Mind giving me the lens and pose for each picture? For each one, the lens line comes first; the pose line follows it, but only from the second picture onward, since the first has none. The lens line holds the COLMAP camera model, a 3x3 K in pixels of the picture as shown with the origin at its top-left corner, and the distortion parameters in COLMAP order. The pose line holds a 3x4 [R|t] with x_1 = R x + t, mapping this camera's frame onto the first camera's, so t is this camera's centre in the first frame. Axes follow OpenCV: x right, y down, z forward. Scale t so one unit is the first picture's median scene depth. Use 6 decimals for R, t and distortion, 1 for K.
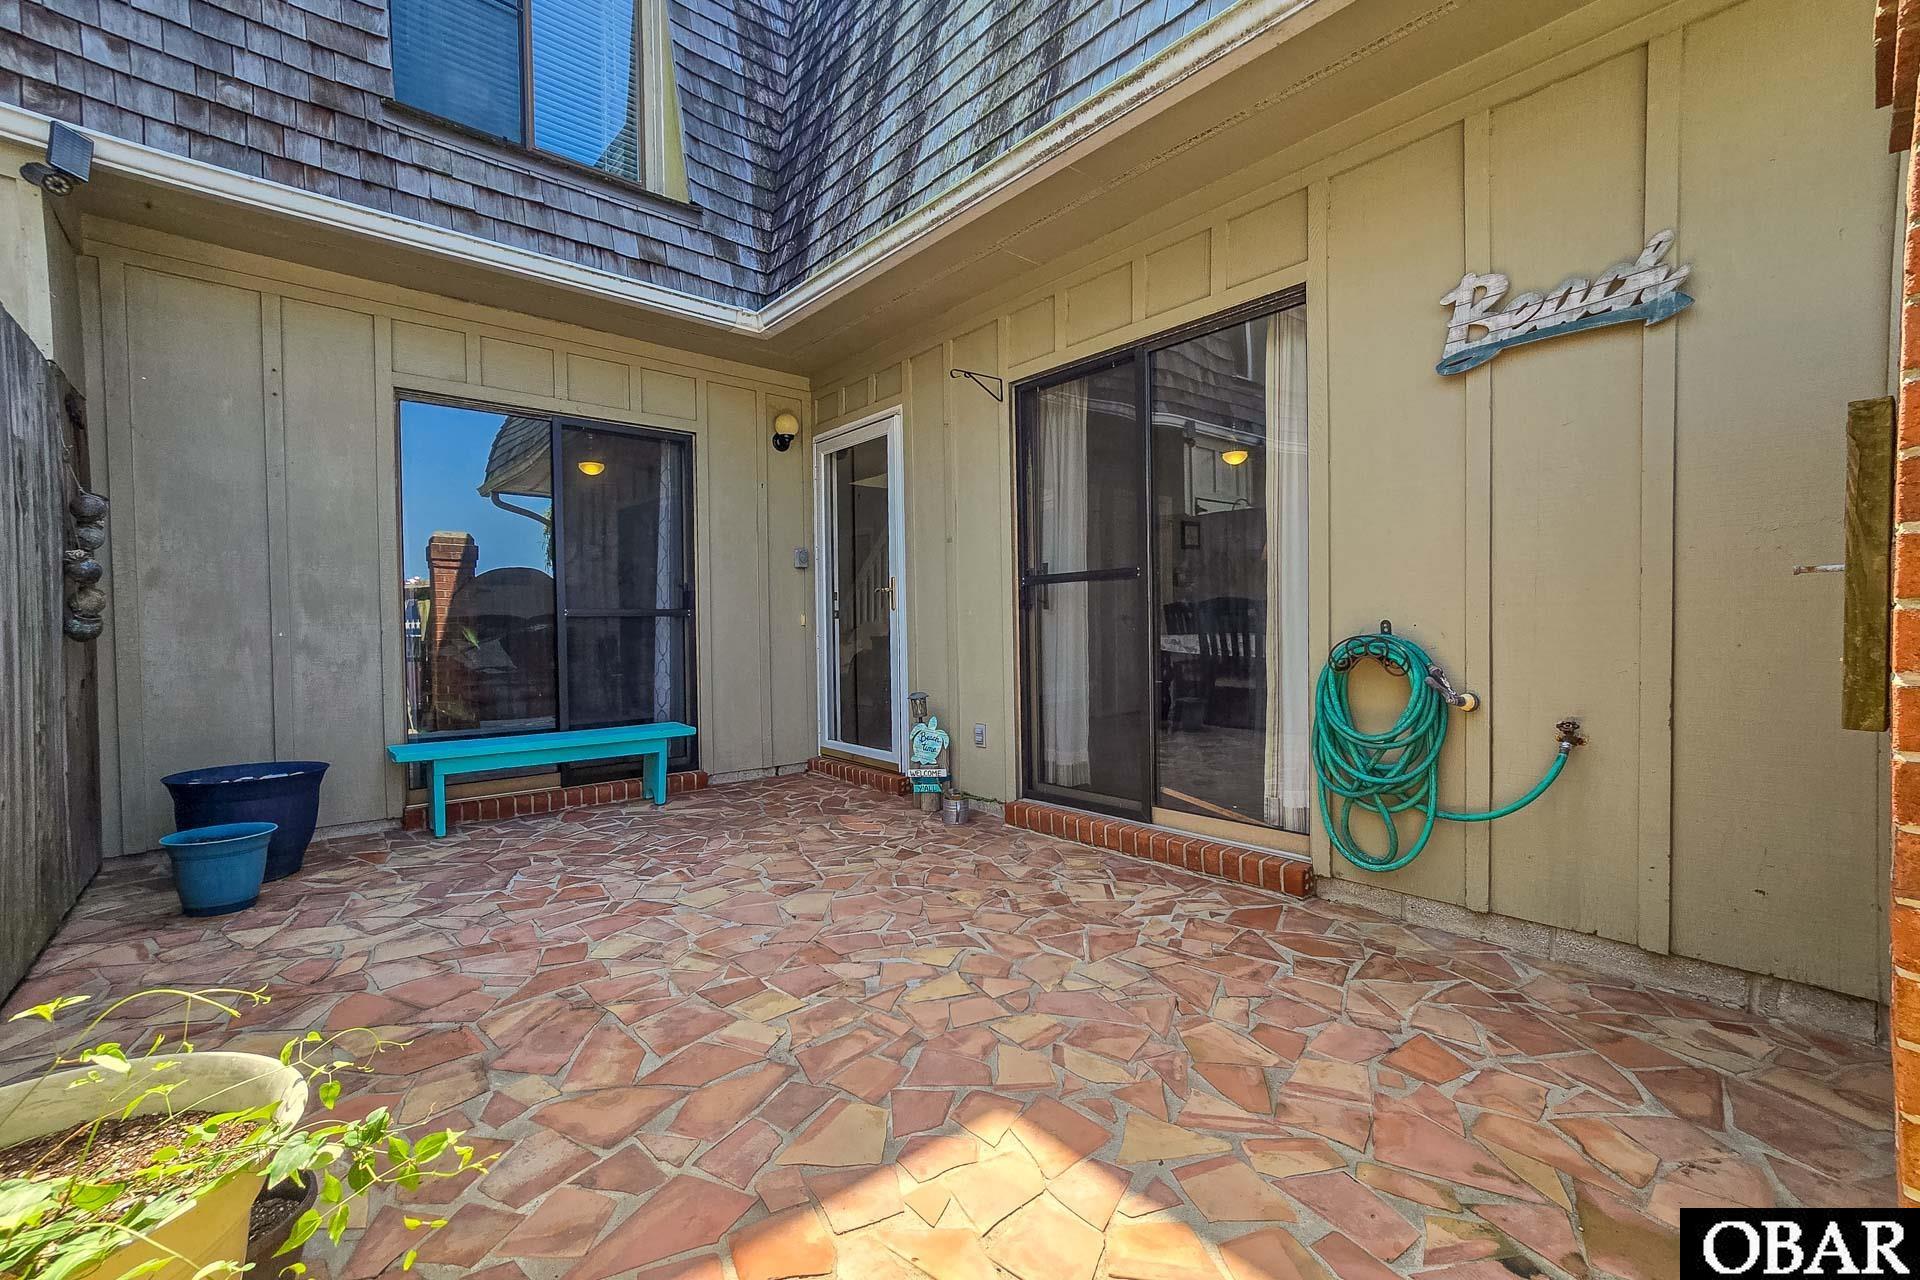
lens RADIAL K [[808.5, 0, 970.0], [0, 808.5, 650.4], [0, 0, 1]] dist [-0.002021, 0.000538]
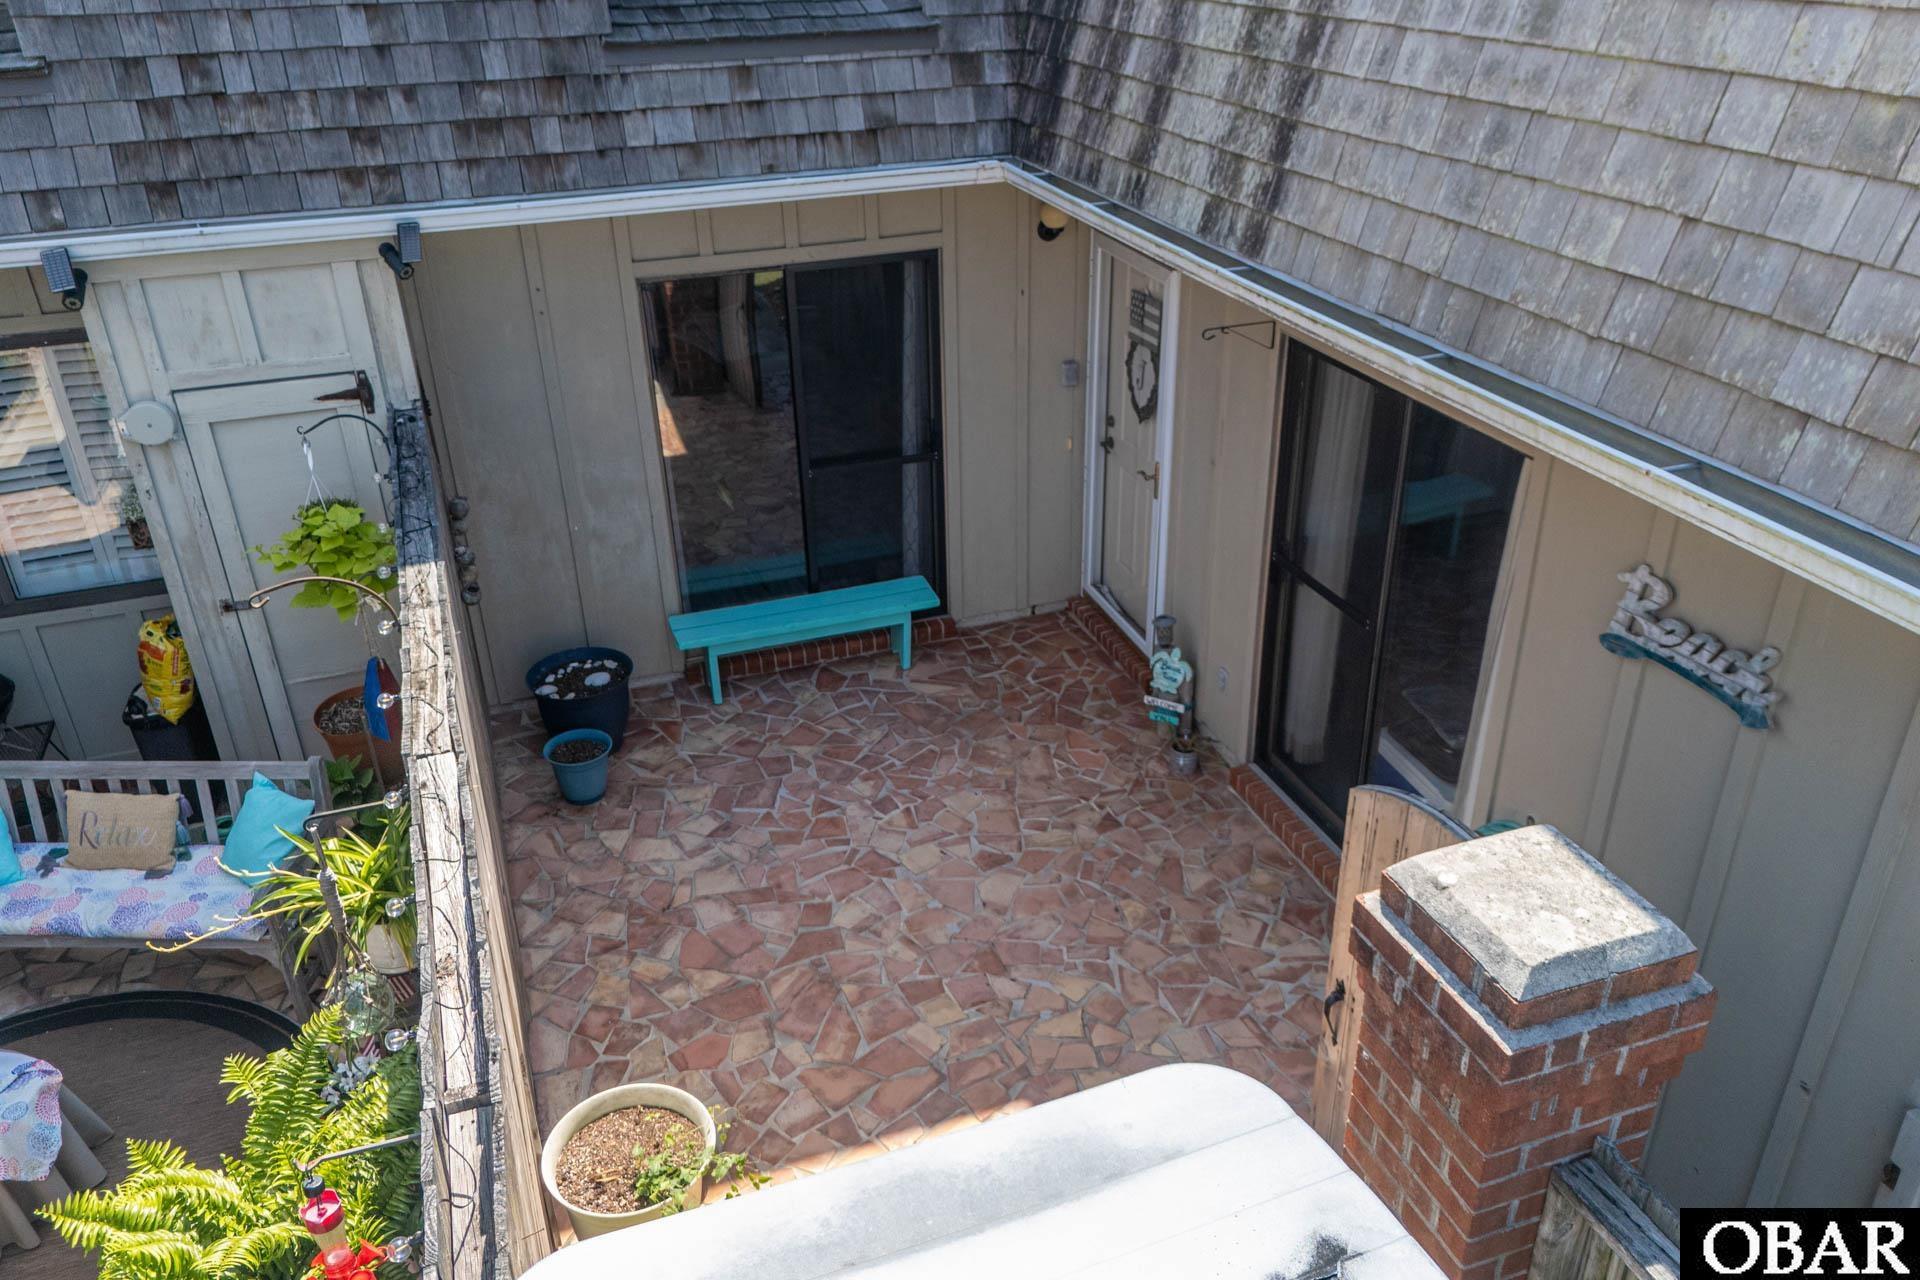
lens RADIAL K [[1415.2, 0, 960.0], [0, 1415.2, 640.0], [0, 0, 1]] dist [0.120403, -0.149466]
pose [[0.928425, 0.169042, -0.330835, 0.367401], [-0.000113, 0.890619, 0.454750, -0.941471], [0.371520, -0.422164, 0.826892, -0.584795]]
